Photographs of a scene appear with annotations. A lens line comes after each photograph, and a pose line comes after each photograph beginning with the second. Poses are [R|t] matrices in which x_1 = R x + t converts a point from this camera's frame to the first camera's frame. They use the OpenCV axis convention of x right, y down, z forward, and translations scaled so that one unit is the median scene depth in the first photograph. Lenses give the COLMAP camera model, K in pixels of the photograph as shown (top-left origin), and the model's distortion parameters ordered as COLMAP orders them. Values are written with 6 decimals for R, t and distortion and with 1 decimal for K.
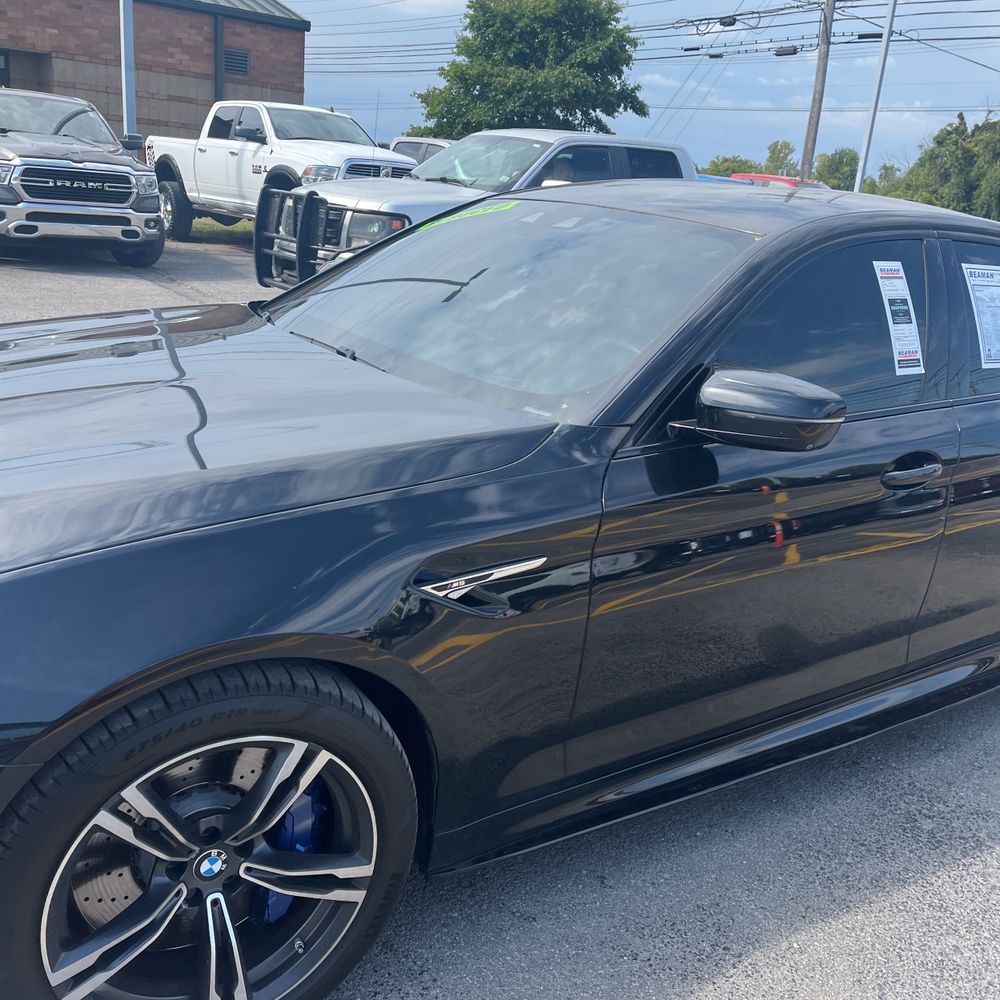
lens RADIAL K [[1012.8, 0, 484.3], [0, 1012.8, 486.1], [0, 0, 1]] dist [0.039065, -0.032129]
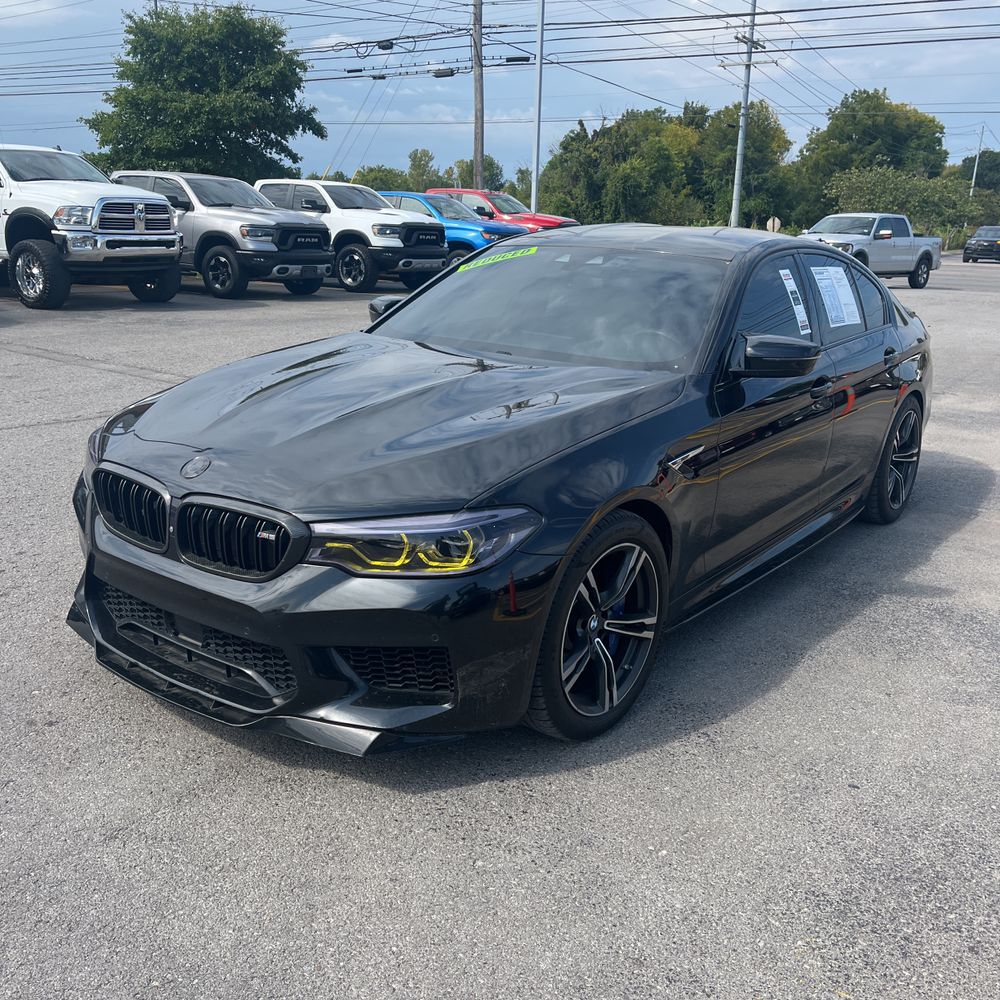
lens RADIAL K [[1028.4, 0, 503.0], [0, 1028.4, 476.5], [0, 0, 1]] dist [0.066394, -0.098592]
pose [[0.938017, -0.138830, 0.317570, -0.230965], [0.145984, 0.989286, 0.001281, 0.018433], [-0.314345, 0.045159, 0.948234, -0.175480]]
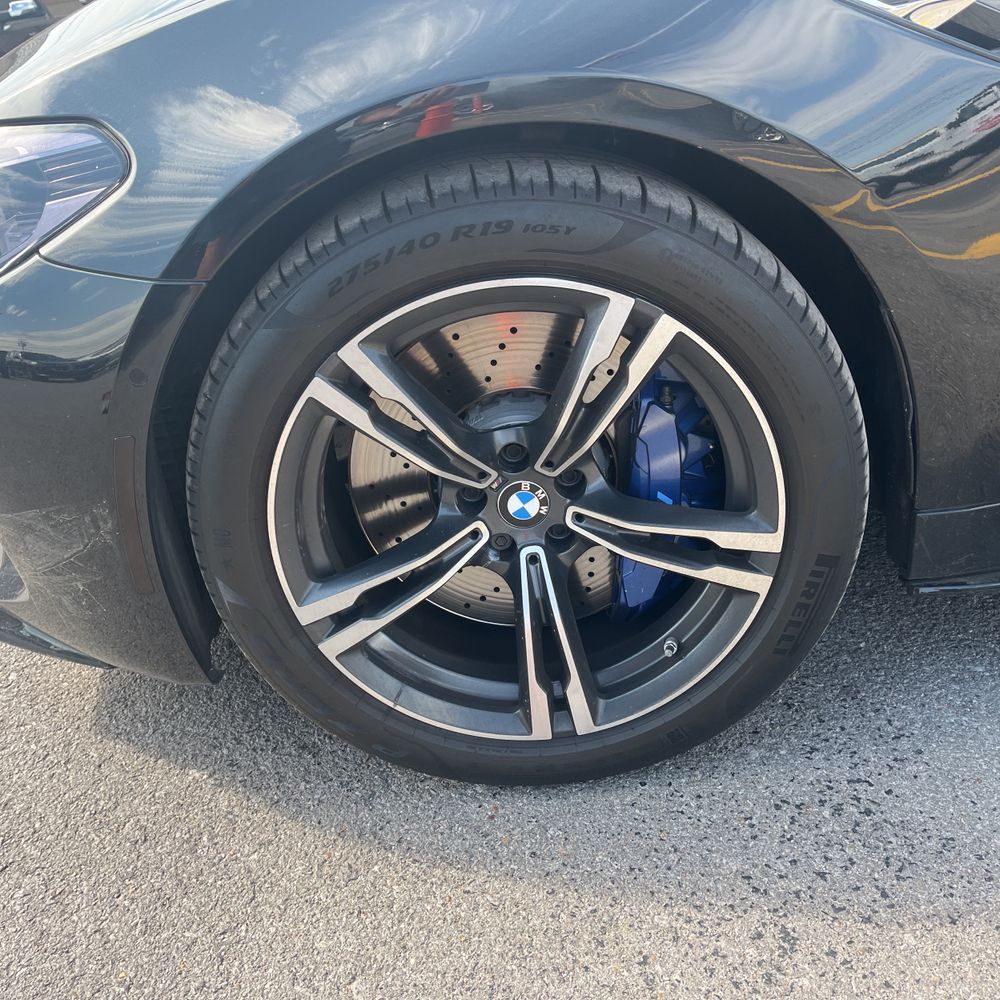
lens RADIAL K [[1004.8, 0, 493.4], [0, 1004.8, 497.2], [0, 0, 1]] dist [0.066237, -0.107268]
pose [[0.822442, 0.046062, -0.566981, 0.021298], [0.052478, 0.986322, 0.156251, 0.061415], [0.566423, -0.158261, 0.808776, 0.105947]]
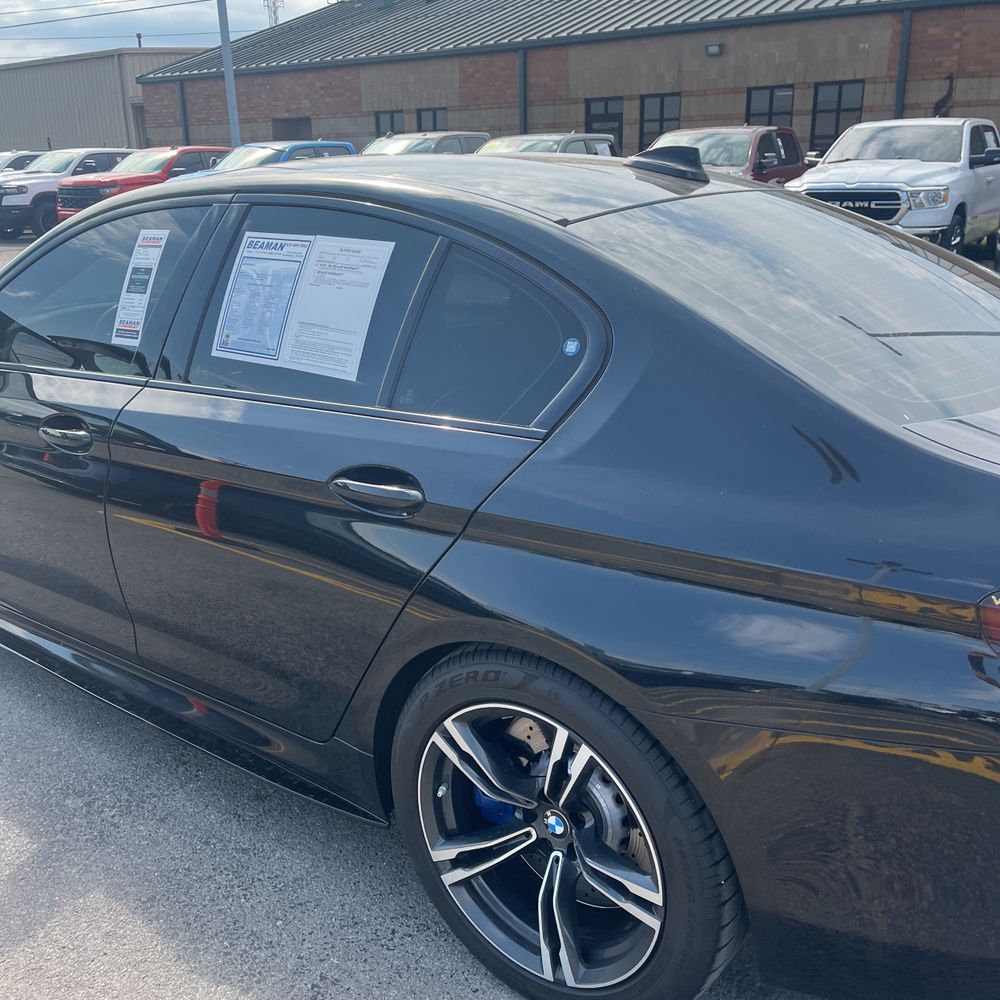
lens RADIAL K [[1014.8, 0, 500.0], [0, 1014.8, 500.0], [0, 0, 1]] dist [0.044302, -0.035838]
pose [[0.316221, 0.204379, -0.926409, 0.512494], [-0.231696, 0.963585, 0.133493, -0.063274], [0.919957, 0.172432, 0.352059, 0.356149]]
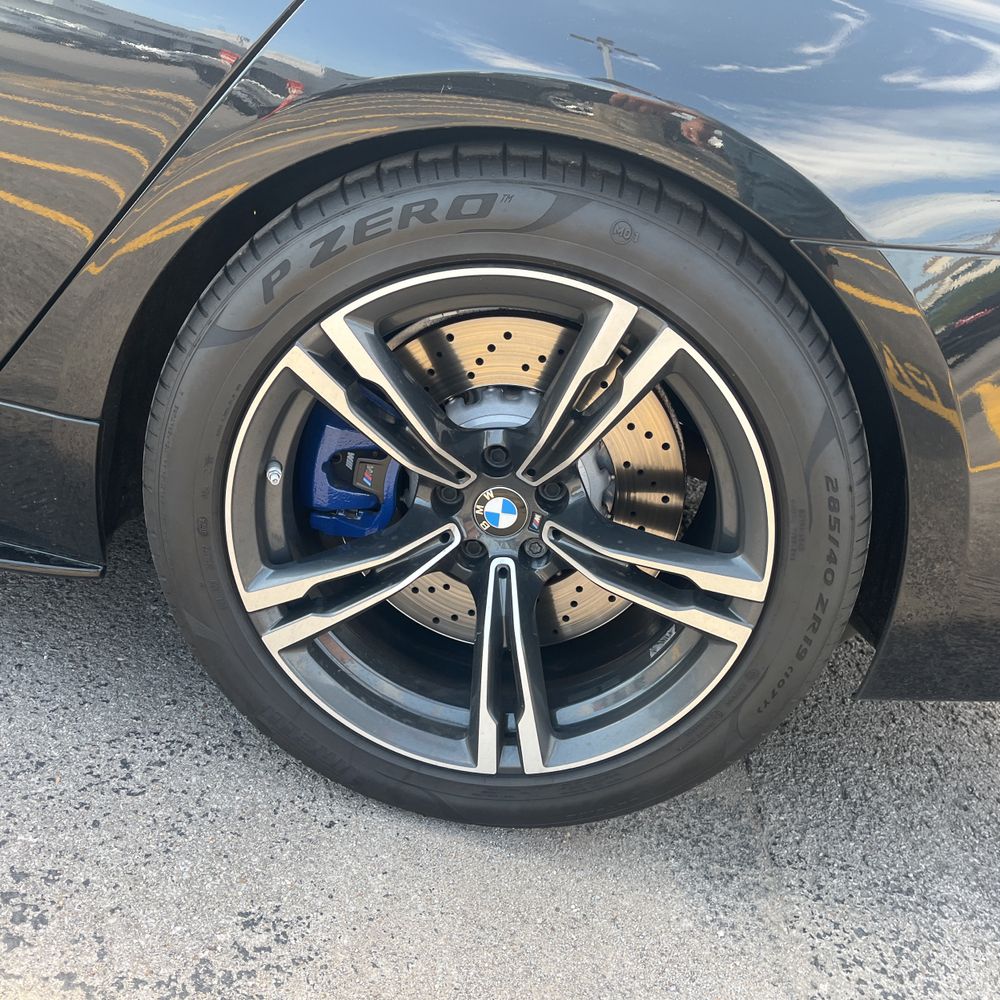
lens RADIAL K [[1028.4, 0, 503.0], [0, 1028.4, 476.5], [0, 0, 1]] dist [0.066394, -0.098592]
pose [[0.779116, 0.309261, -0.545285, 0.373047], [-0.307332, 0.946571, 0.097730, 0.028412], [0.546375, 0.091440, 0.832534, 0.350165]]
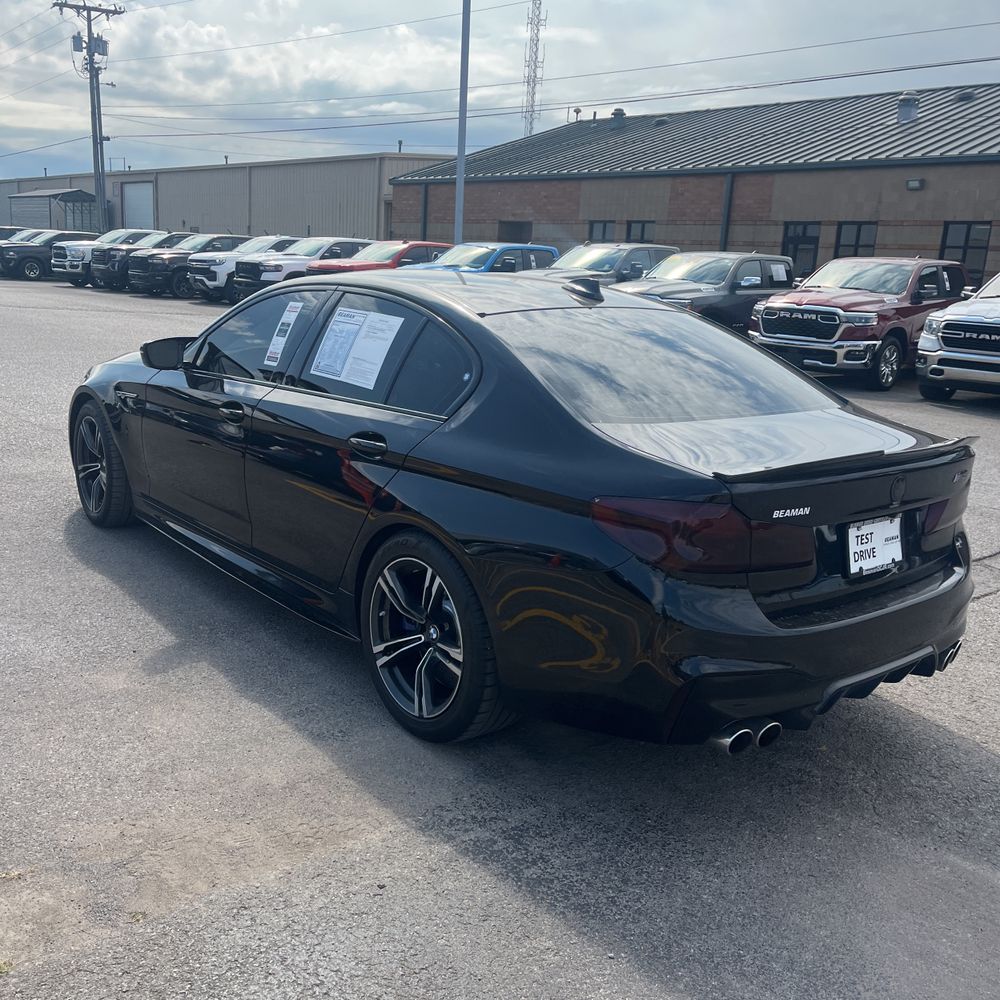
lens RADIAL K [[1015.9, 0, 490.9], [0, 1015.9, 496.1], [0, 0, 1]] dist [0.028036, -0.014412]
pose [[0.100741, 0.139857, -0.985034, 0.755469], [-0.331342, 0.938268, 0.099331, -0.068629], [0.938117, 0.316376, 0.140862, 0.413119]]
